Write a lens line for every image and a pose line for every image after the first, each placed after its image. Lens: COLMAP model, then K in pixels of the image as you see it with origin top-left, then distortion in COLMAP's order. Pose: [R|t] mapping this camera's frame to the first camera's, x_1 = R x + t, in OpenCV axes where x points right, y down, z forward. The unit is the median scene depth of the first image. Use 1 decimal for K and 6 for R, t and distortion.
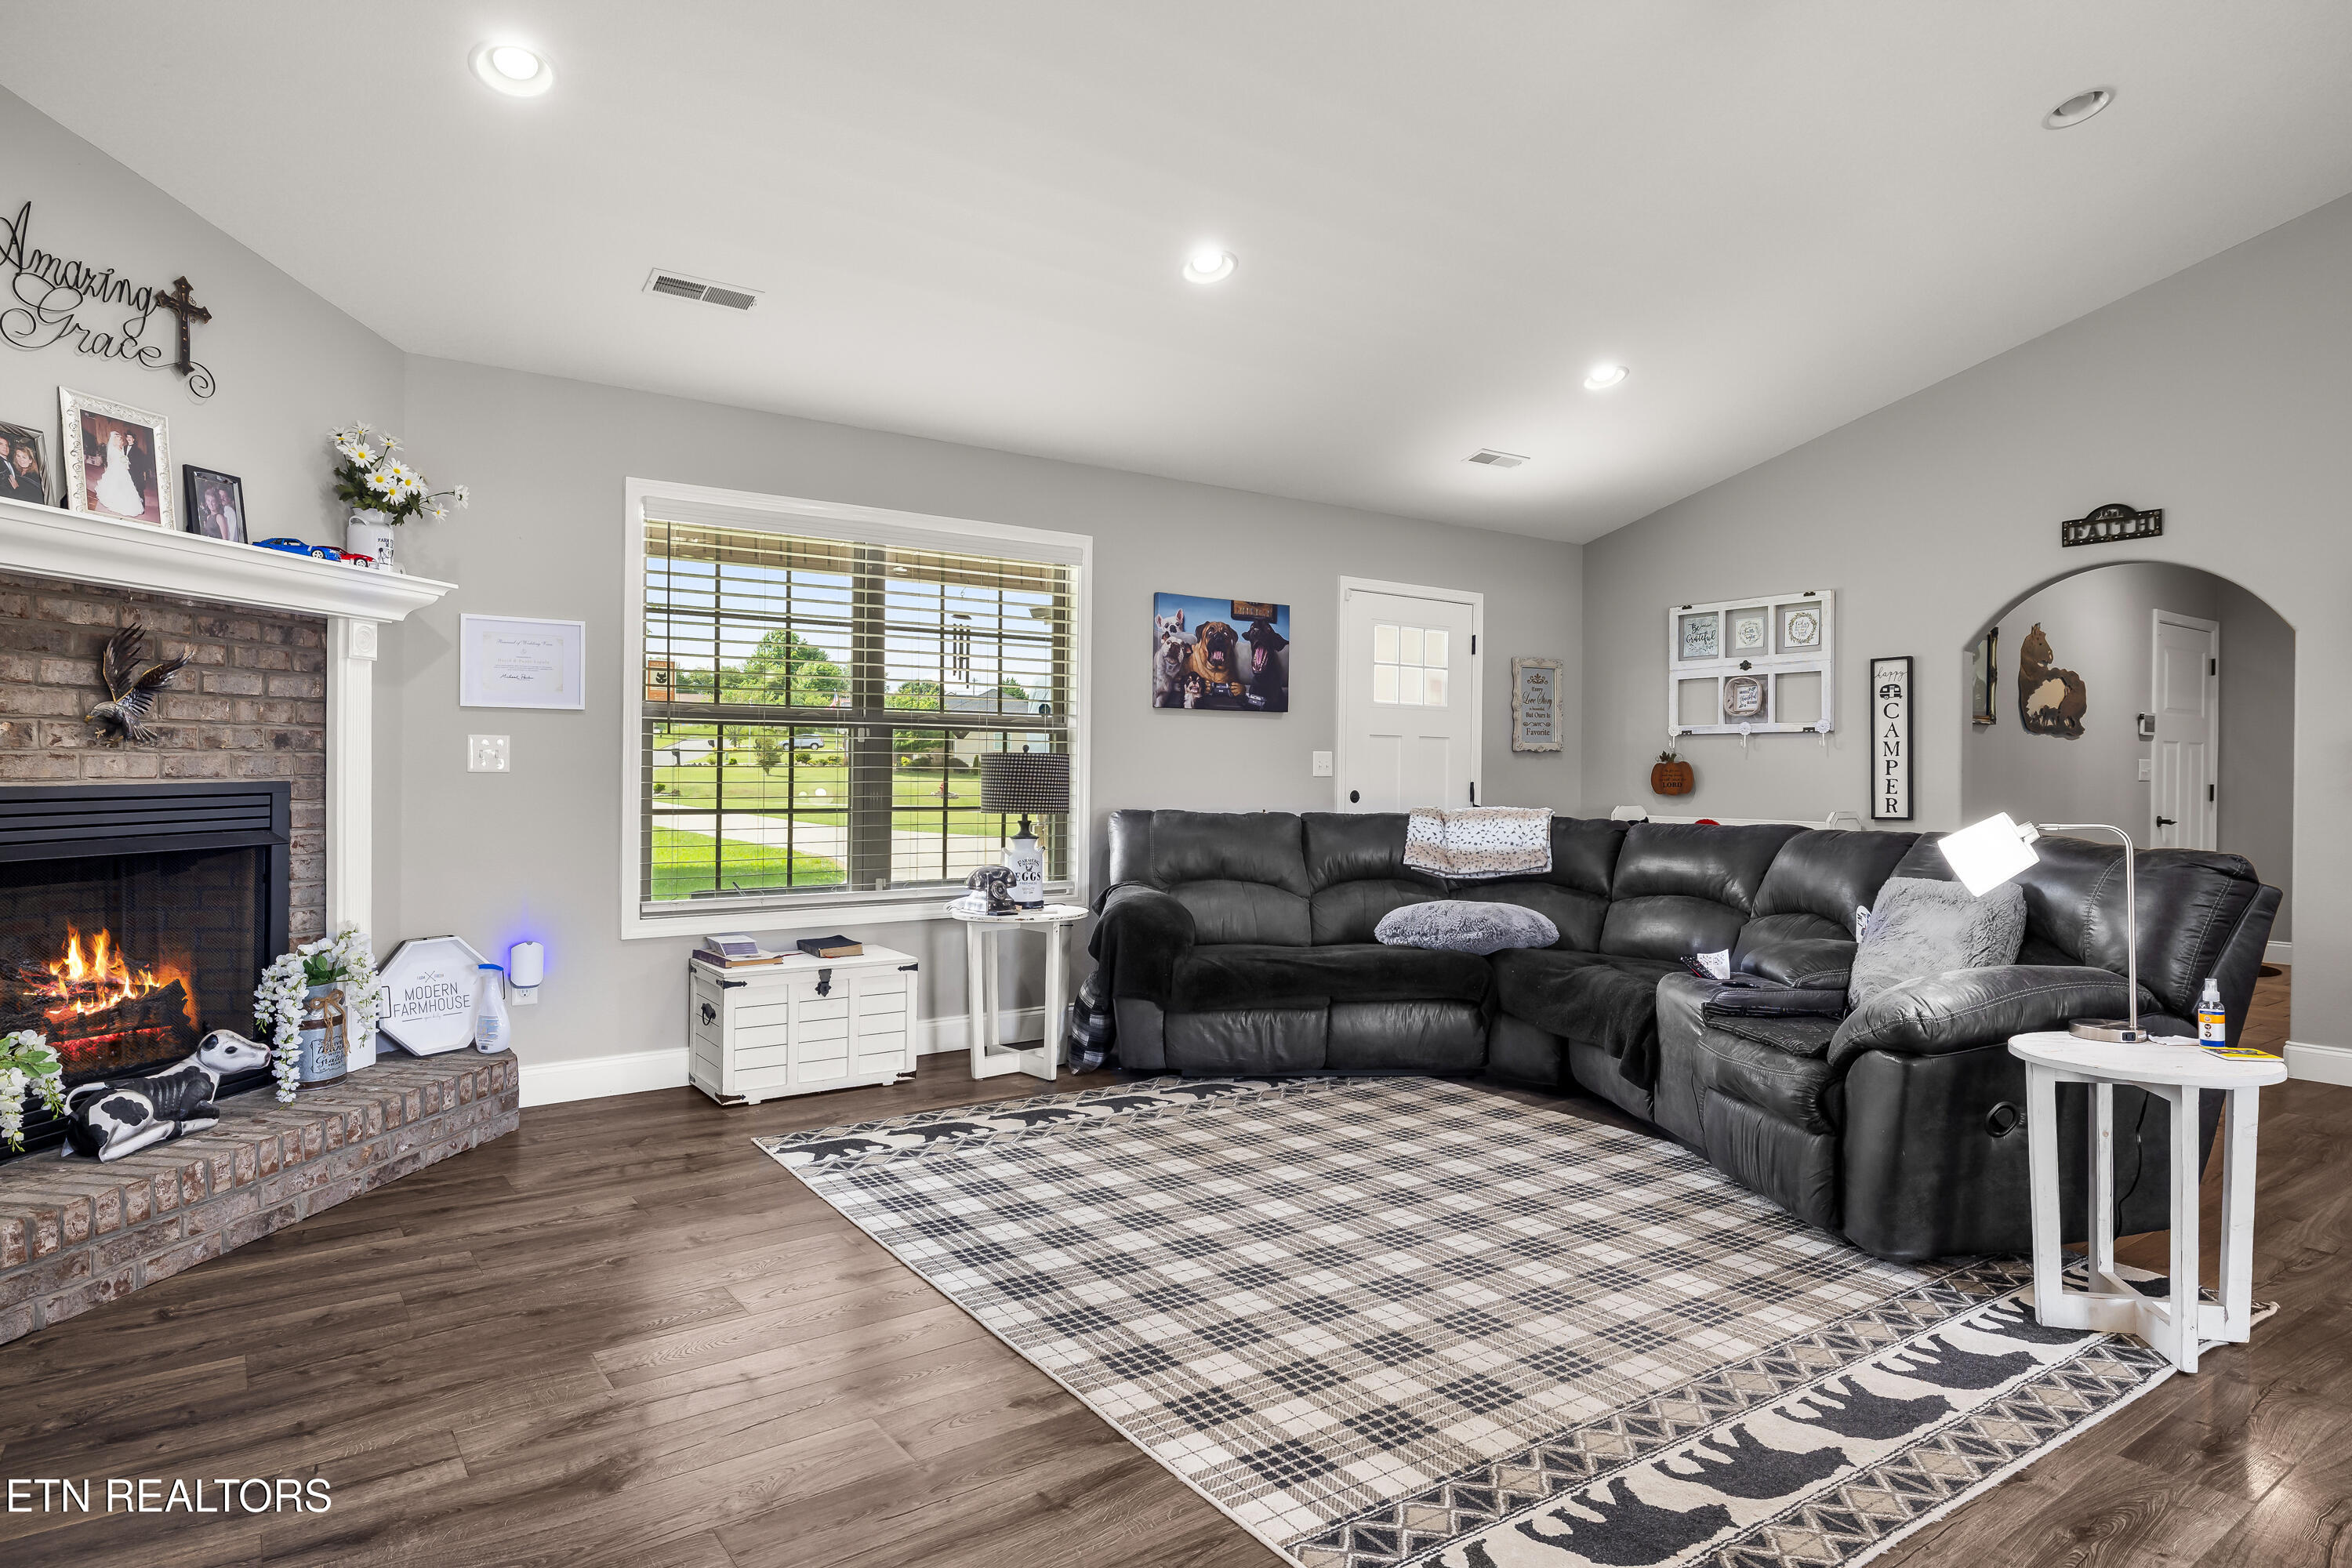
lens RADIAL K [[1330.4, 0, 1177.4], [0, 1330.4, 777.8], [0, 0, 1]] dist [-0.002599, -0.000640]
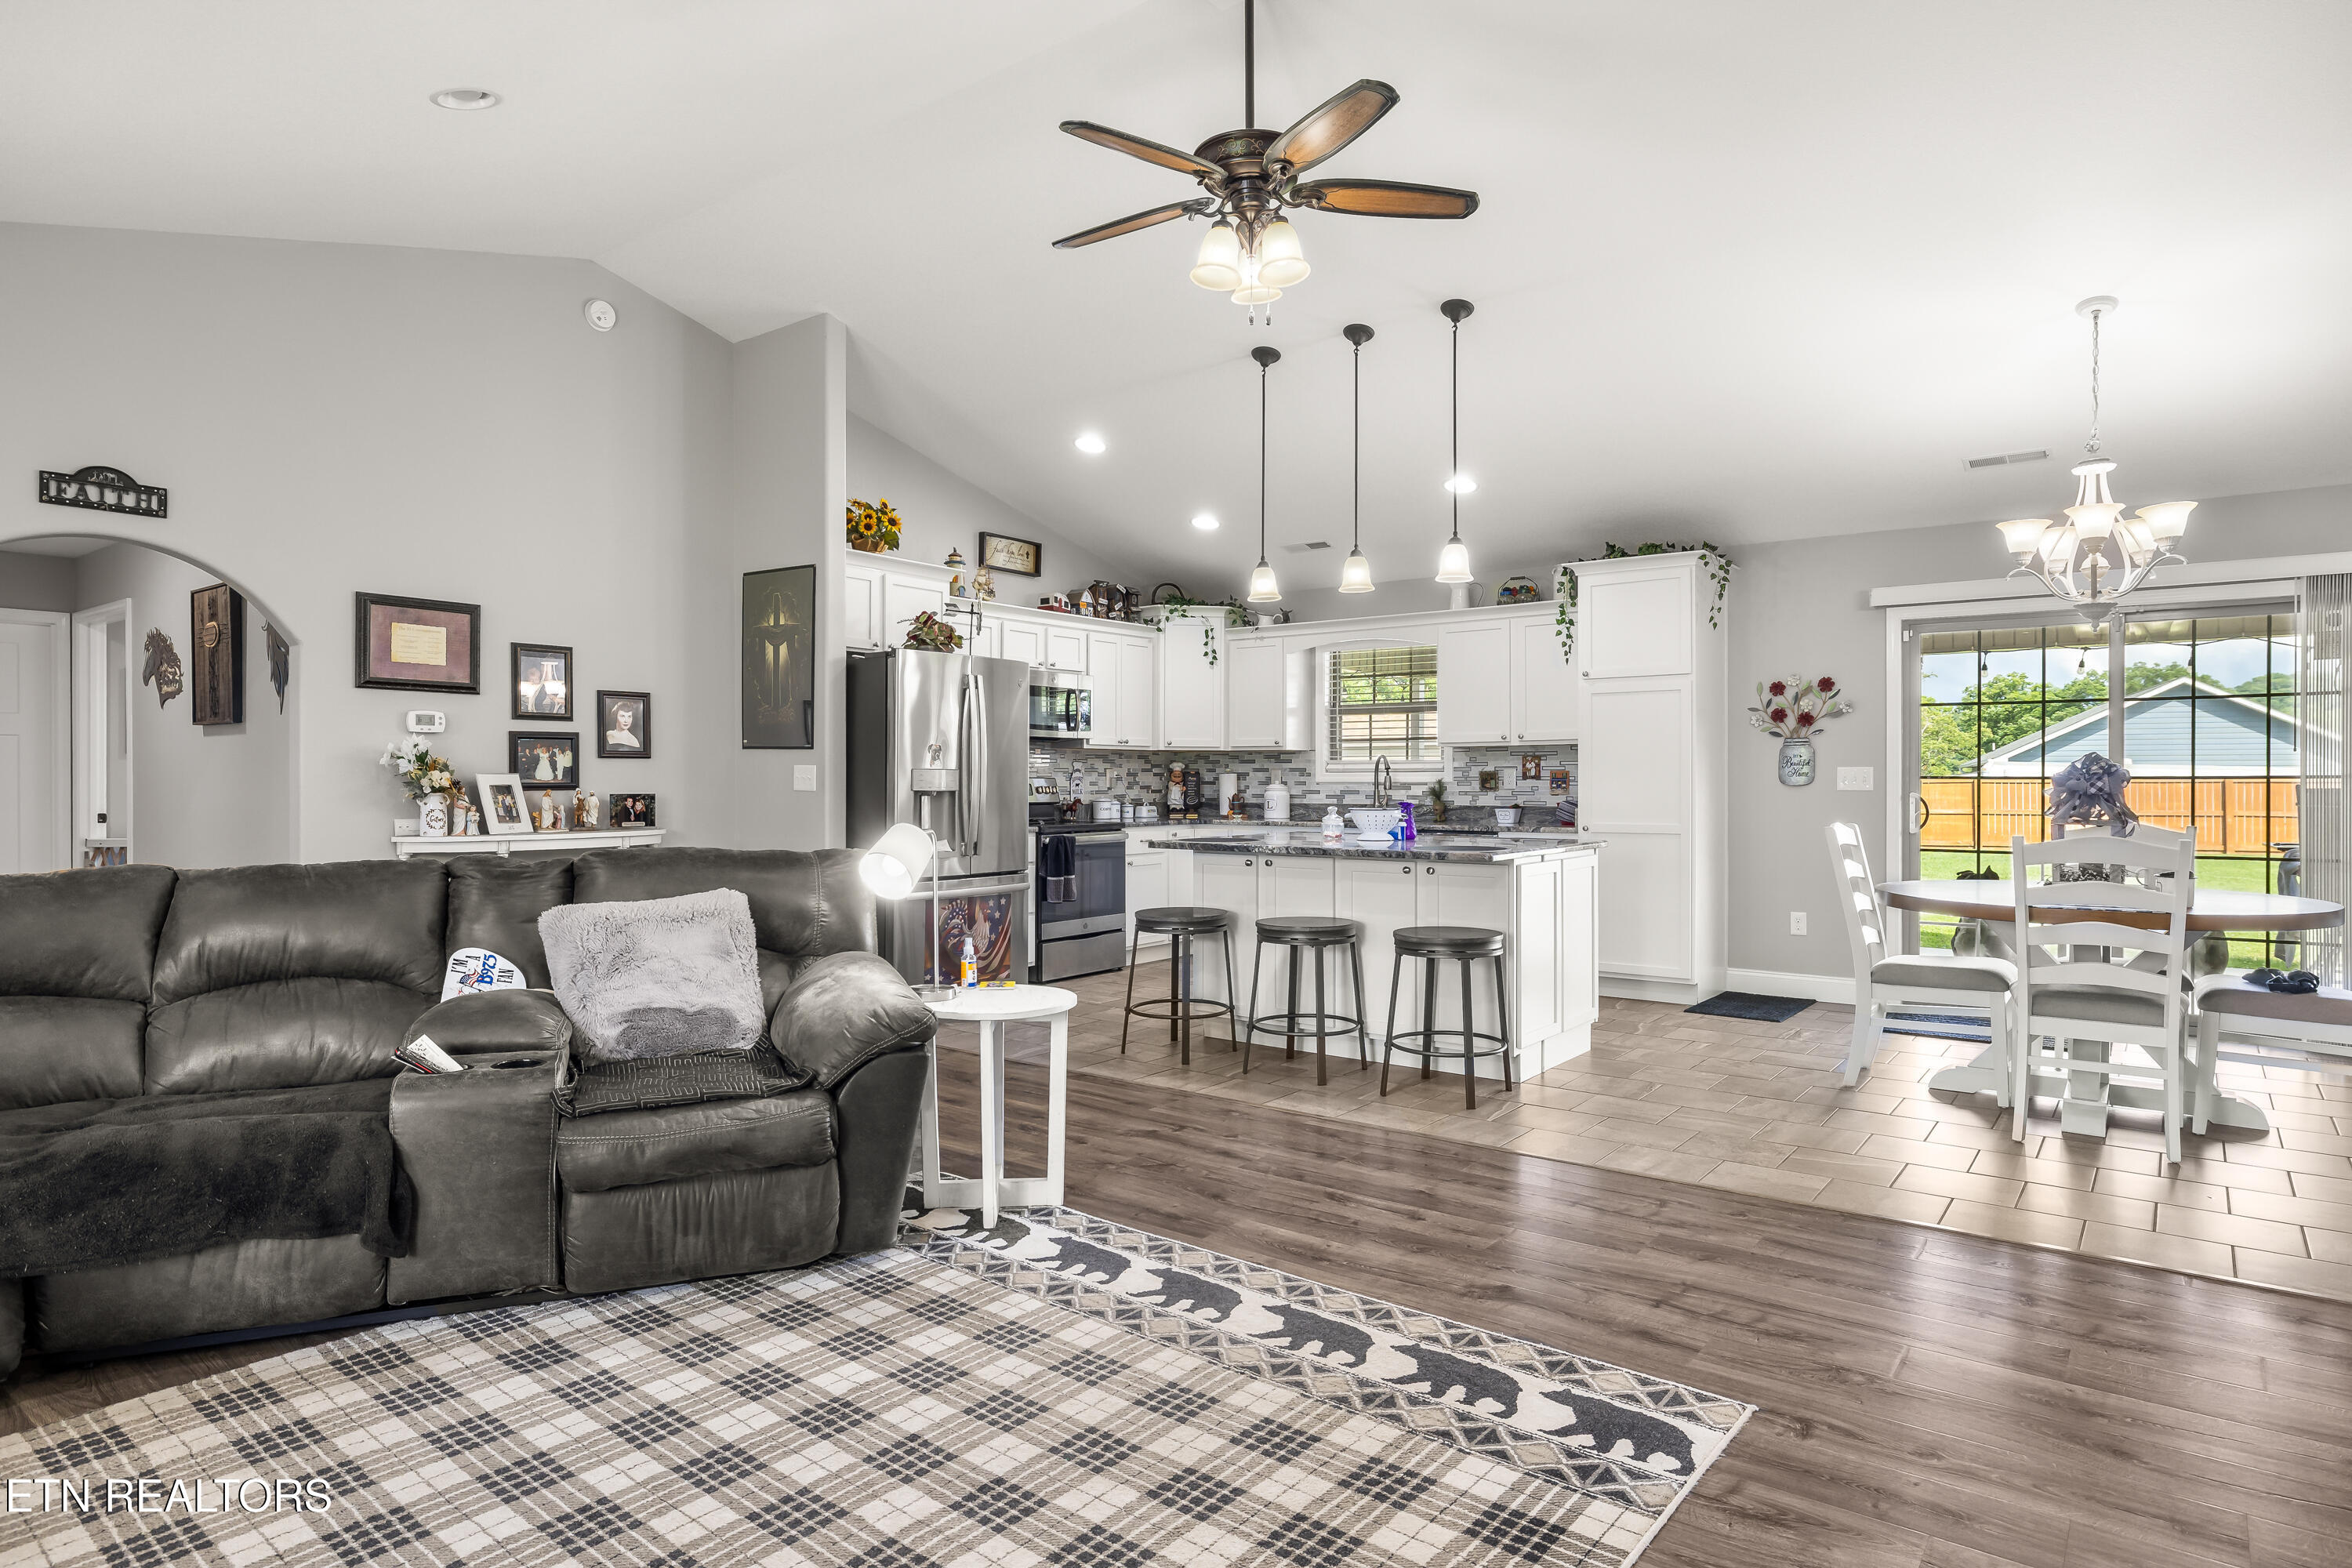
lens RADIAL K [[1330.4, 0, 1152.4], [0, 1330.4, 777.1], [0, 0, 1]] dist [-0.002599, -0.000640]
pose [[-0.276437, -0.000908, 0.961032, -0.443129], [0.003499, 0.999992, 0.001952, -0.011039], [-0.961026, 0.003903, -0.276432, 0.893530]]
